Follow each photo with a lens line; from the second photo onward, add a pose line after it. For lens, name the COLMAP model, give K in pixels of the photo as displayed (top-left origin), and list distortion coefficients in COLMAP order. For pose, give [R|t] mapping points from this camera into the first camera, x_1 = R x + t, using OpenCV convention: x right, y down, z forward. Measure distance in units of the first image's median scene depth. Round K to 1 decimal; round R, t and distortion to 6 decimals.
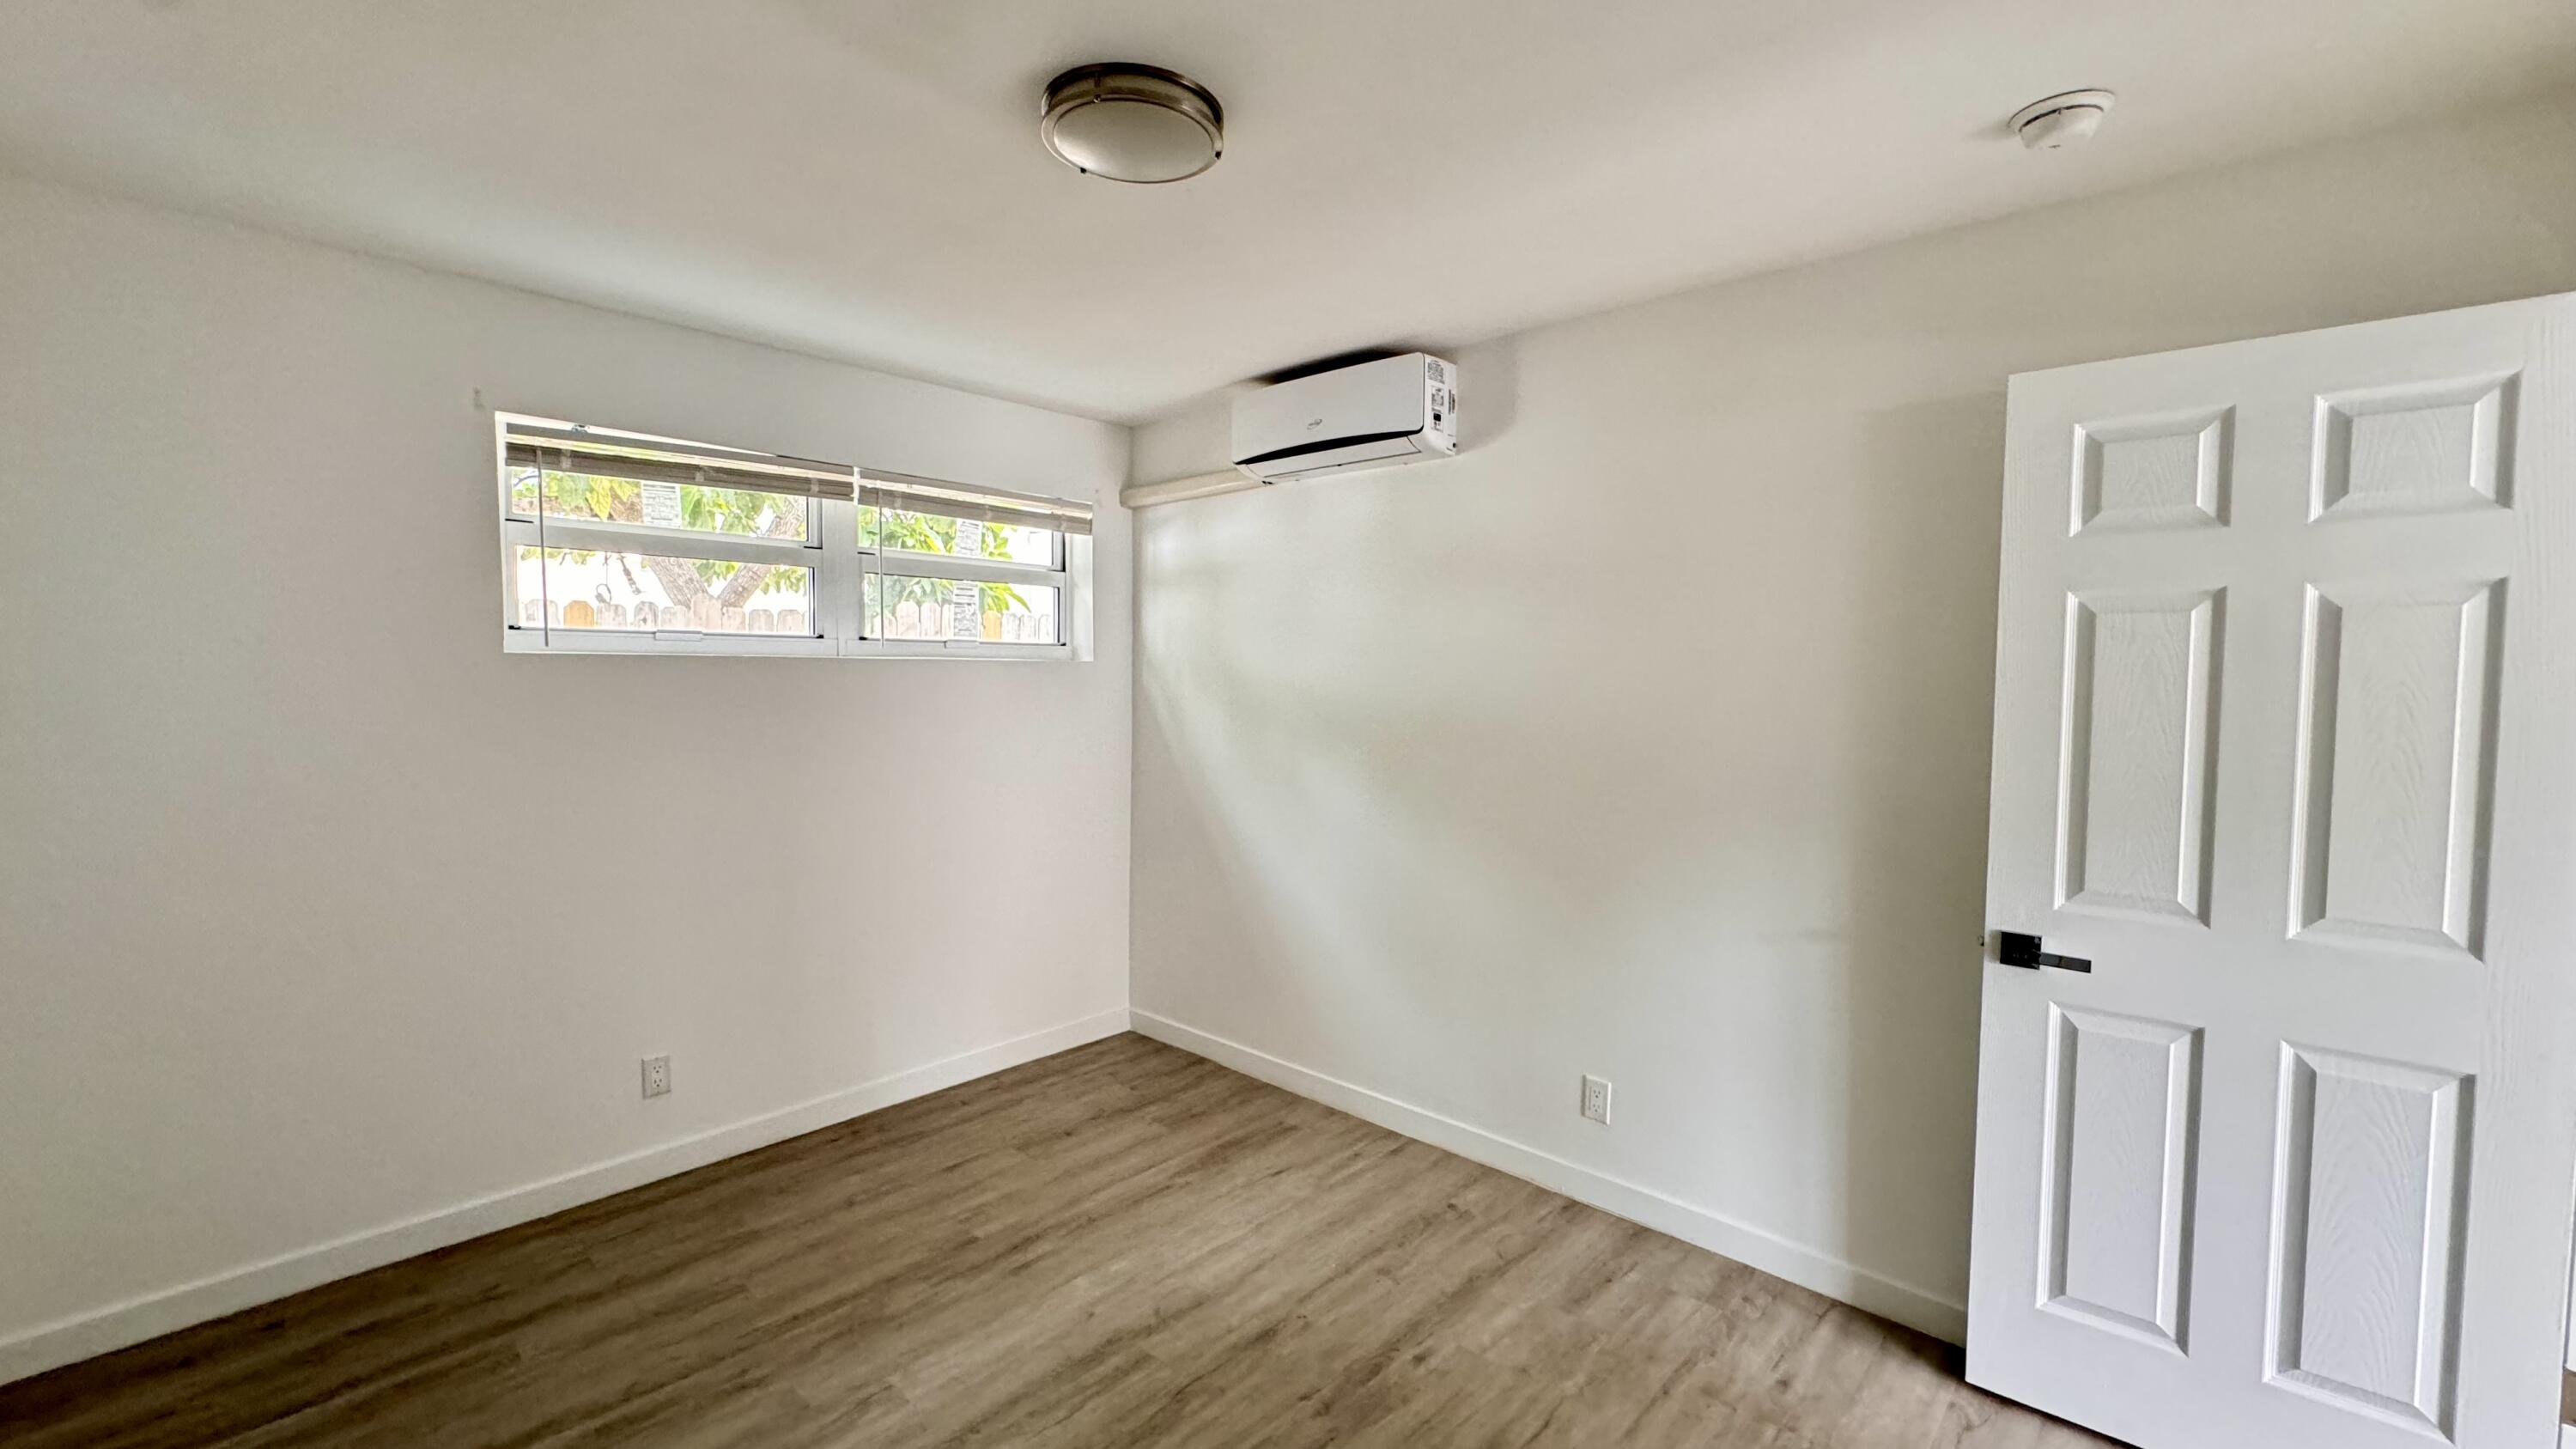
lens RADIAL K [[1031.3, 0, 1285.3], [0, 1031.3, 719.2], [0, 0, 1]] dist [-0.001421, 0.000342]
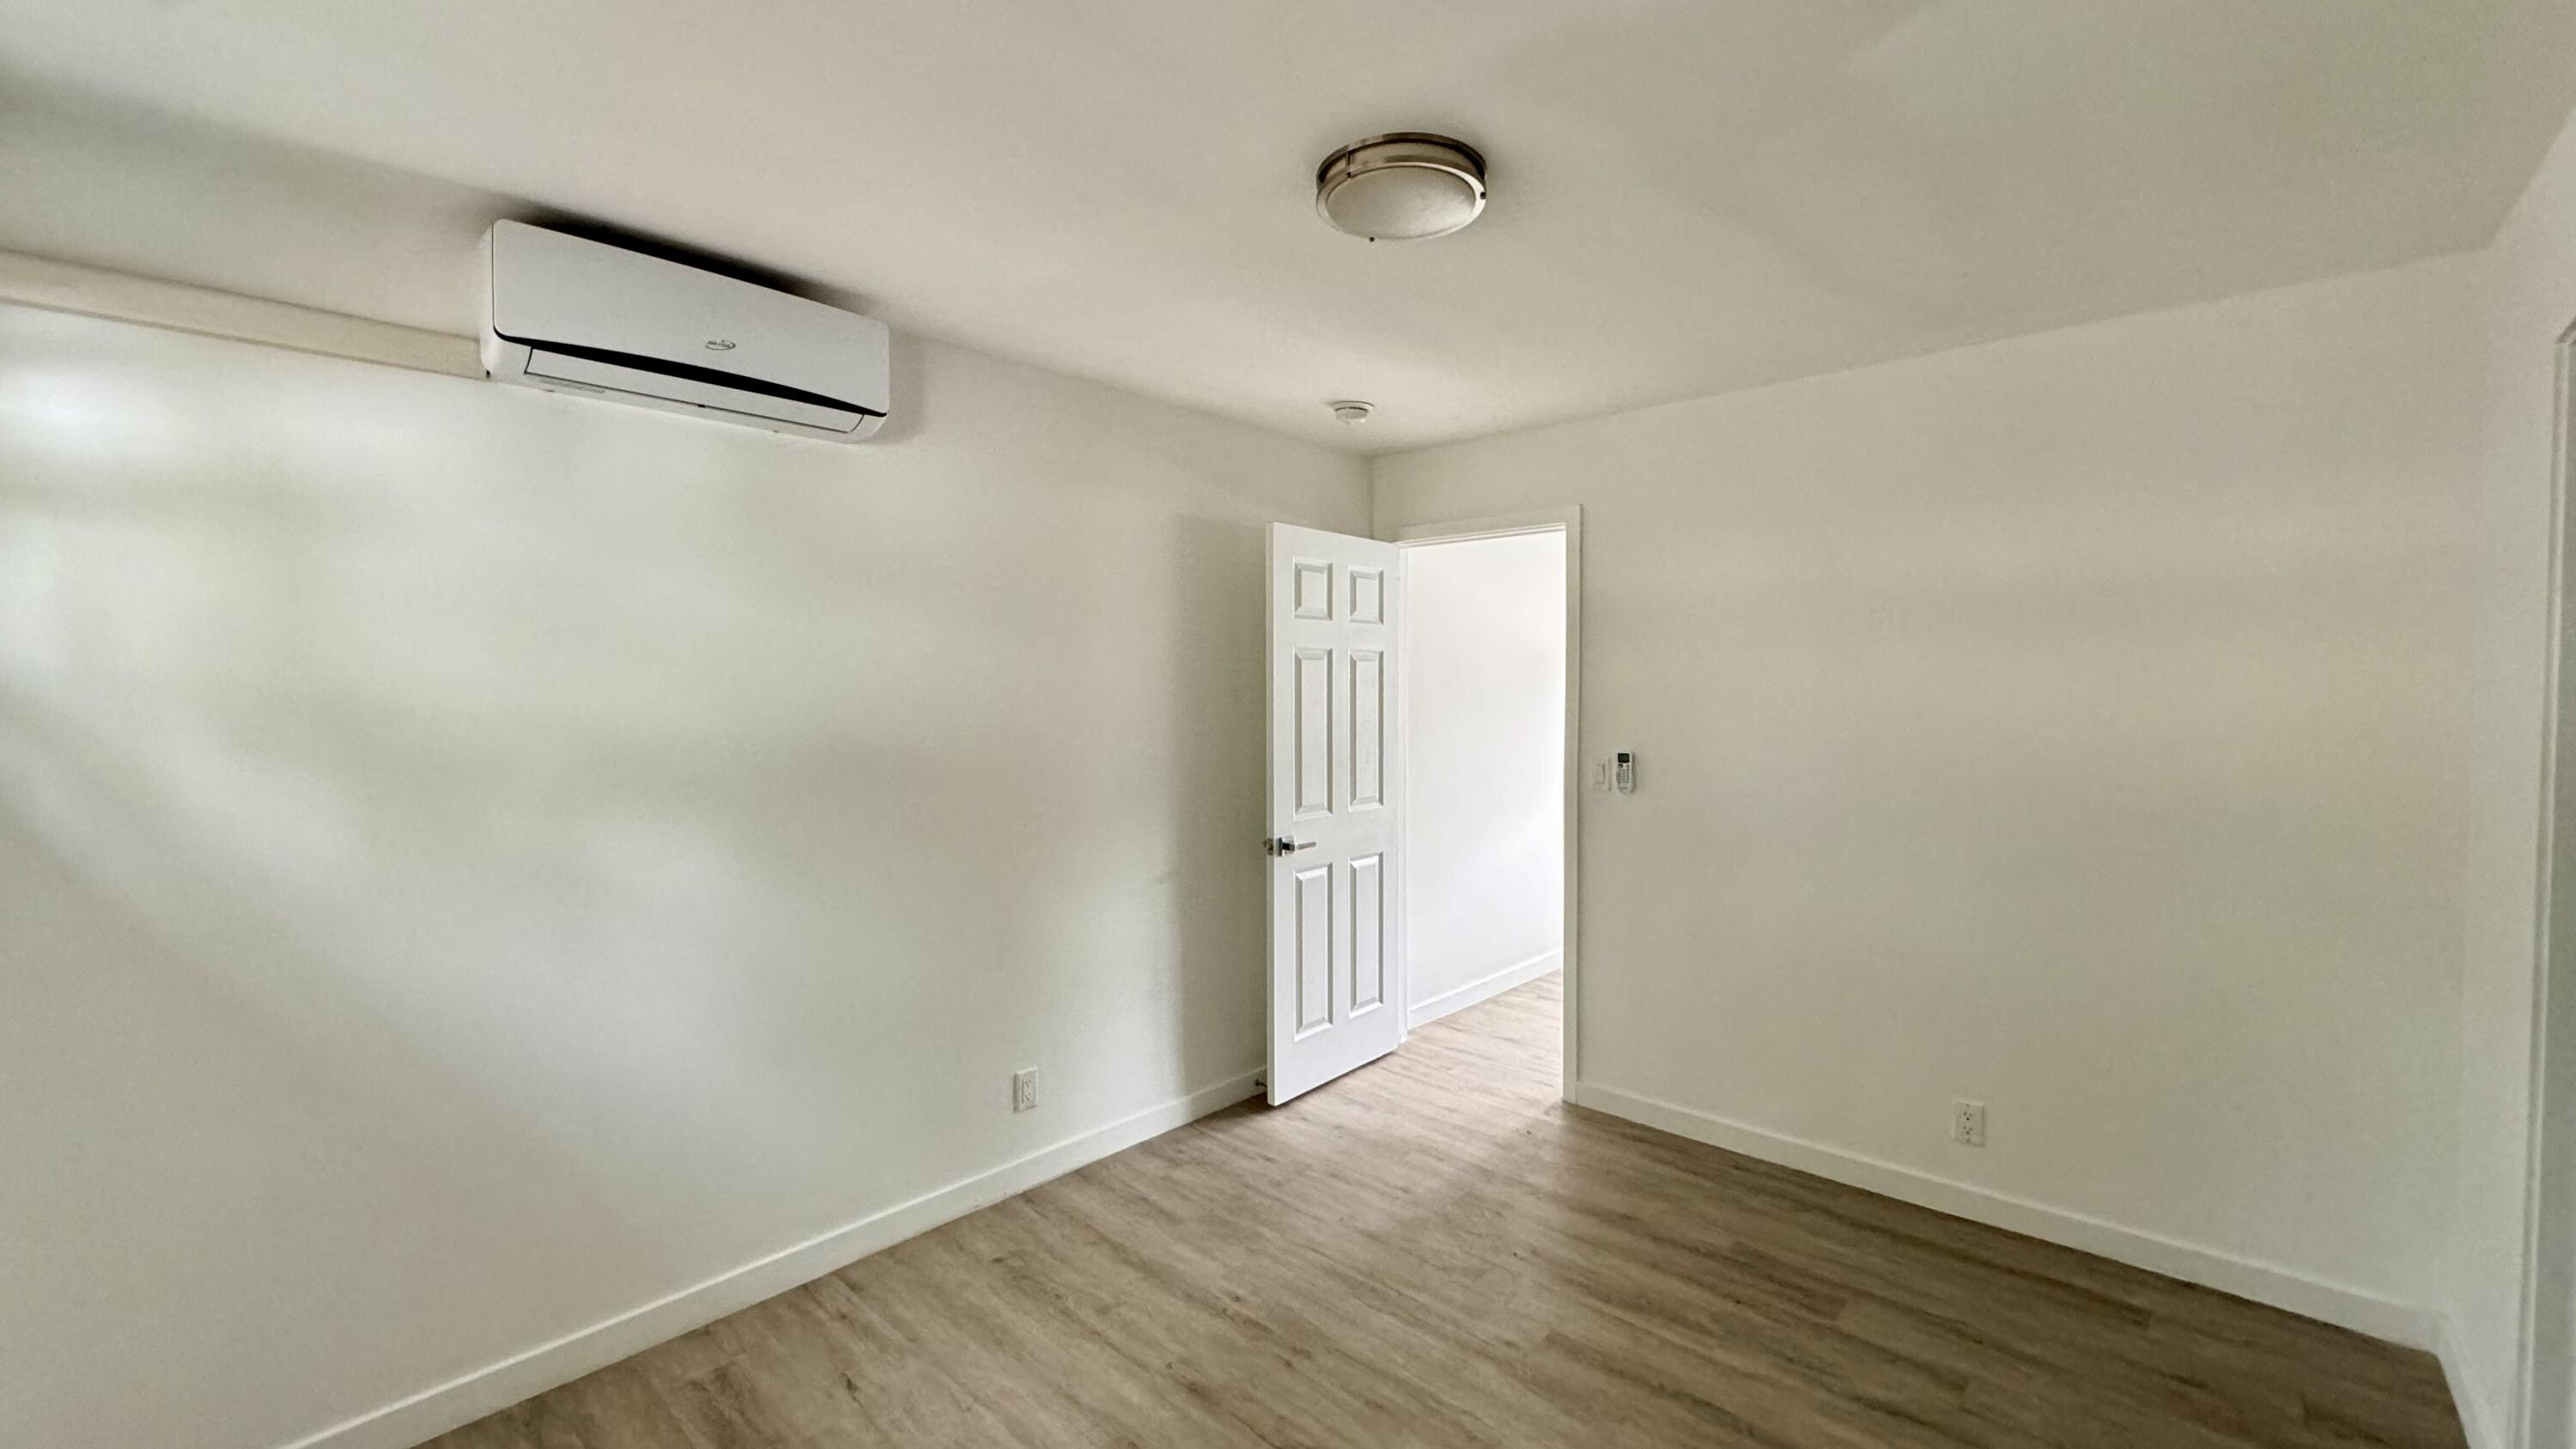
lens RADIAL K [[1031.3, 0, 1285.3], [0, 1031.3, 719.2], [0, 0, 1]] dist [-0.001421, 0.000342]
pose [[0.000399, -0.038803, 0.999247, -0.778143], [0.048647, 0.998065, 0.038738, -0.047821], [-0.998816, 0.048595, 0.002286, 0.722533]]
